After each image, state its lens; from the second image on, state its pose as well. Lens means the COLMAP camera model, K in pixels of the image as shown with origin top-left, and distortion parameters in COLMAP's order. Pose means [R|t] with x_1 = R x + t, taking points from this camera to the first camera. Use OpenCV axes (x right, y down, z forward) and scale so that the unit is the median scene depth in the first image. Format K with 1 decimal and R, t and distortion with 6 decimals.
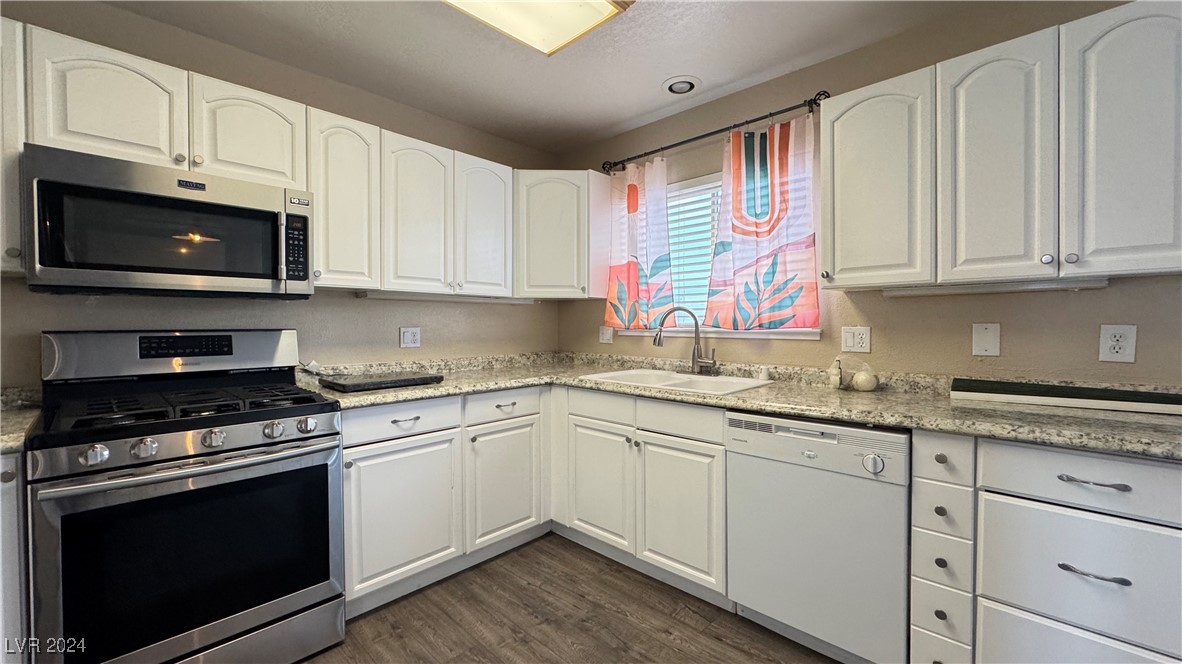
lens RADIAL K [[473.8, 0, 591.7], [0, 473.8, 328.5], [0, 0, 1]] dist [0.000307, 0.000156]
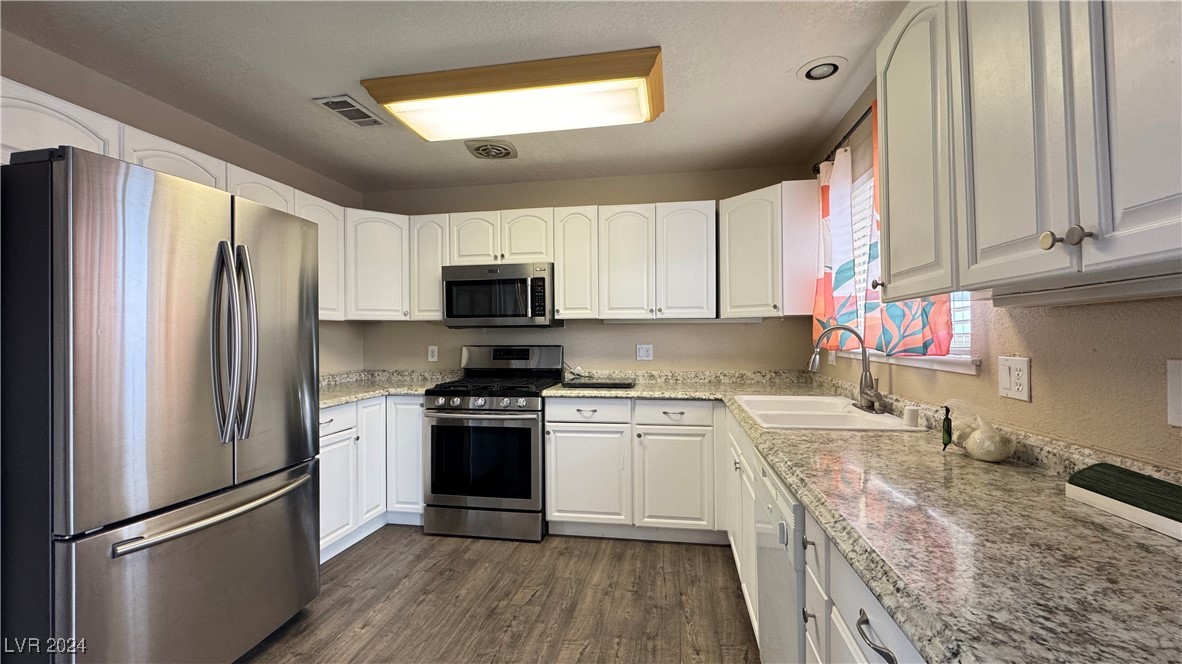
lens RADIAL K [[473.8, 0, 591.7], [0, 473.8, 328.5], [0, 0, 1]] dist [0.000307, 0.000156]
pose [[0.552497, -0.013402, -0.833407, 0.725777], [-0.004589, 0.999807, -0.019120, -0.024600], [0.833502, 0.014389, 0.552329, 0.197682]]
